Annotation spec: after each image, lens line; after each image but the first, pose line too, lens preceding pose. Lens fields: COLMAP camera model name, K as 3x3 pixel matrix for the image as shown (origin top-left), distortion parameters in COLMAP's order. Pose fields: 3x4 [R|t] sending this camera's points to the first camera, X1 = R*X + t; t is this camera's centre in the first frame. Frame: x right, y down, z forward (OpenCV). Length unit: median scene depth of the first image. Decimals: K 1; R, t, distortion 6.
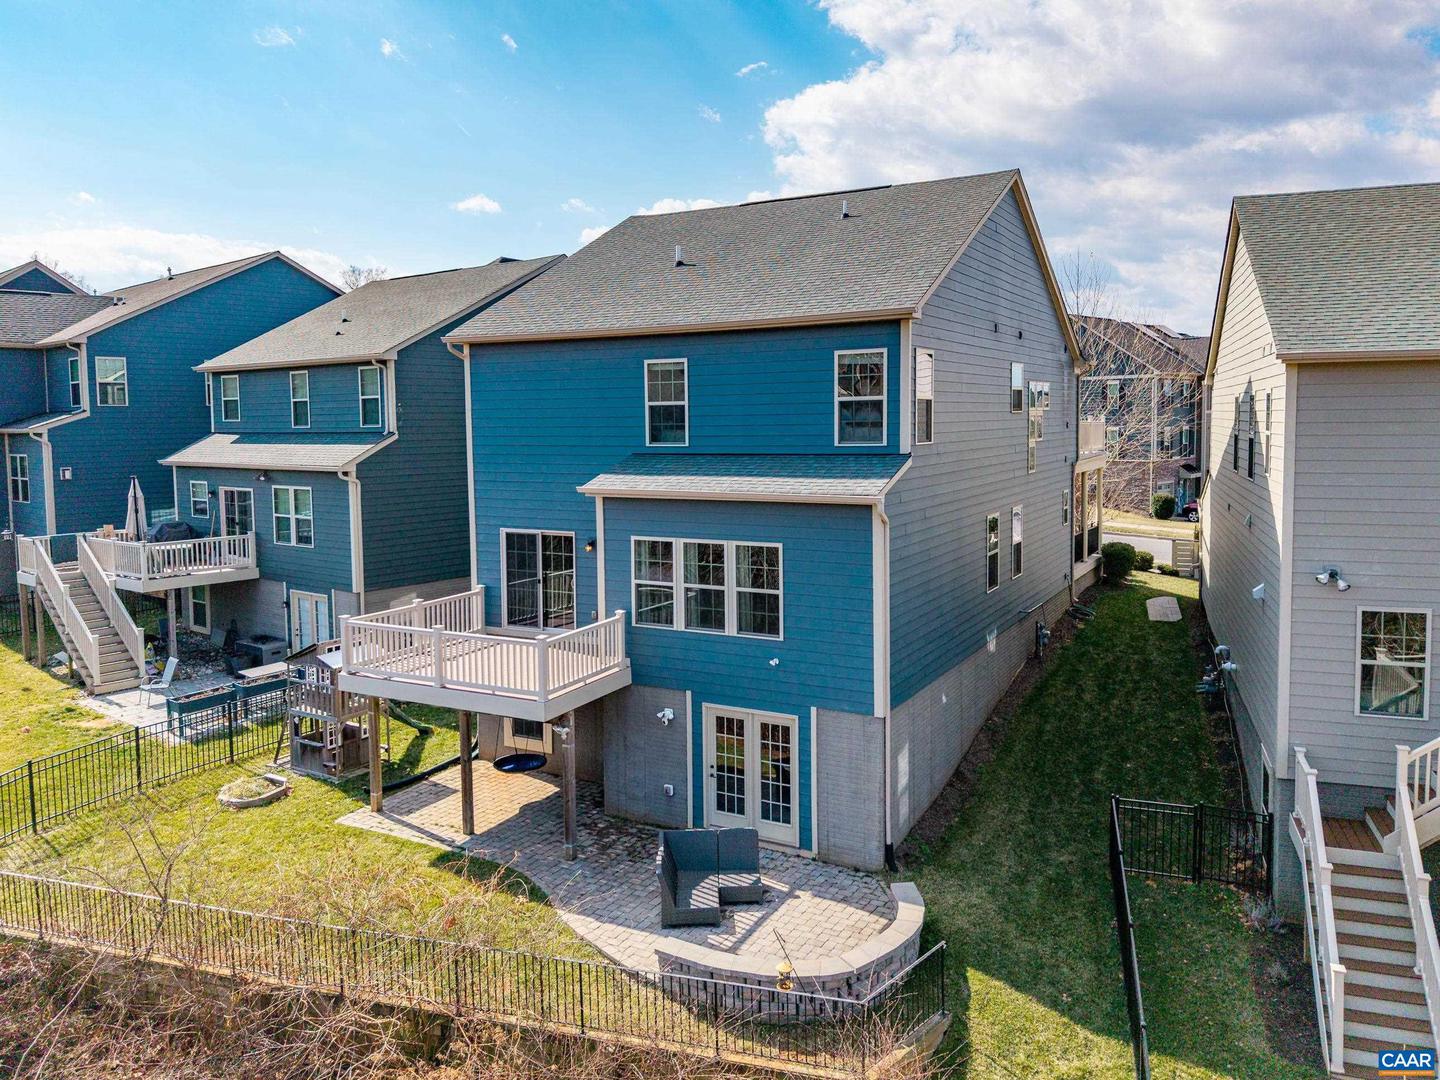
lens RADIAL K [[1085.7, 0, 732.2], [0, 1085.7, 514.7], [0, 0, 1]] dist [0.114624, -0.158811]
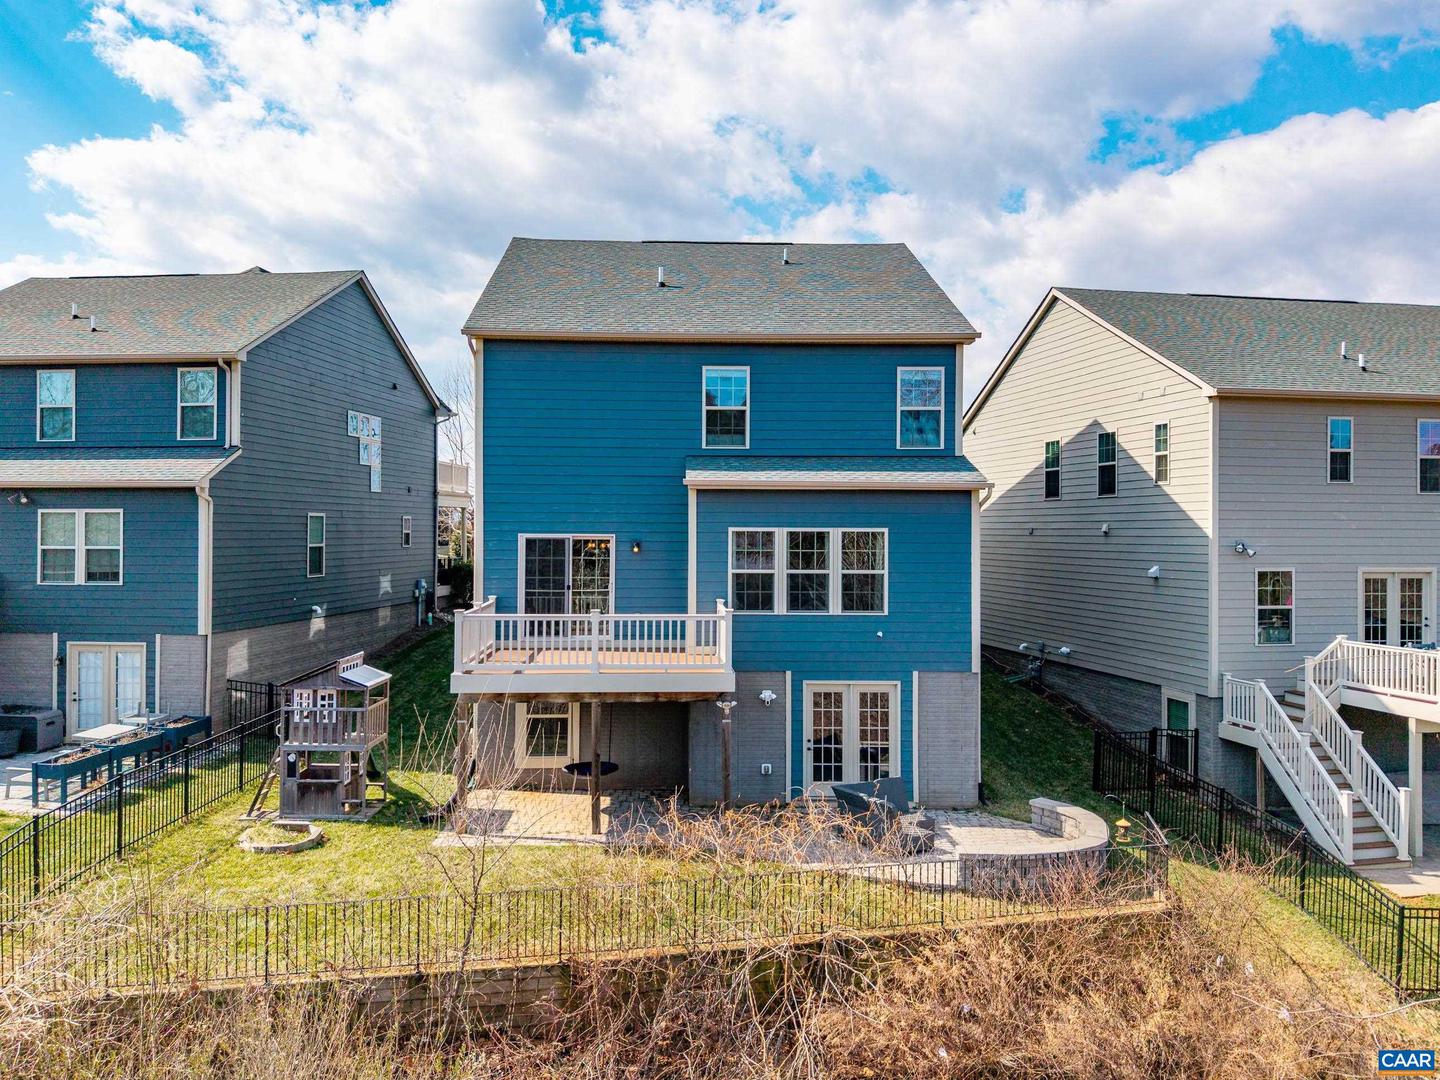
lens RADIAL K [[1168.0, 0, 720.0], [0, 1168.0, 540.0], [0, 0, 1]] dist [0.095730, -0.007001]
pose [[0.855644, 0.007866, 0.517506, -0.694489], [0.034245, 0.996833, -0.071771, 0.113690], [-0.516431, 0.079132, 0.852664, 0.045167]]
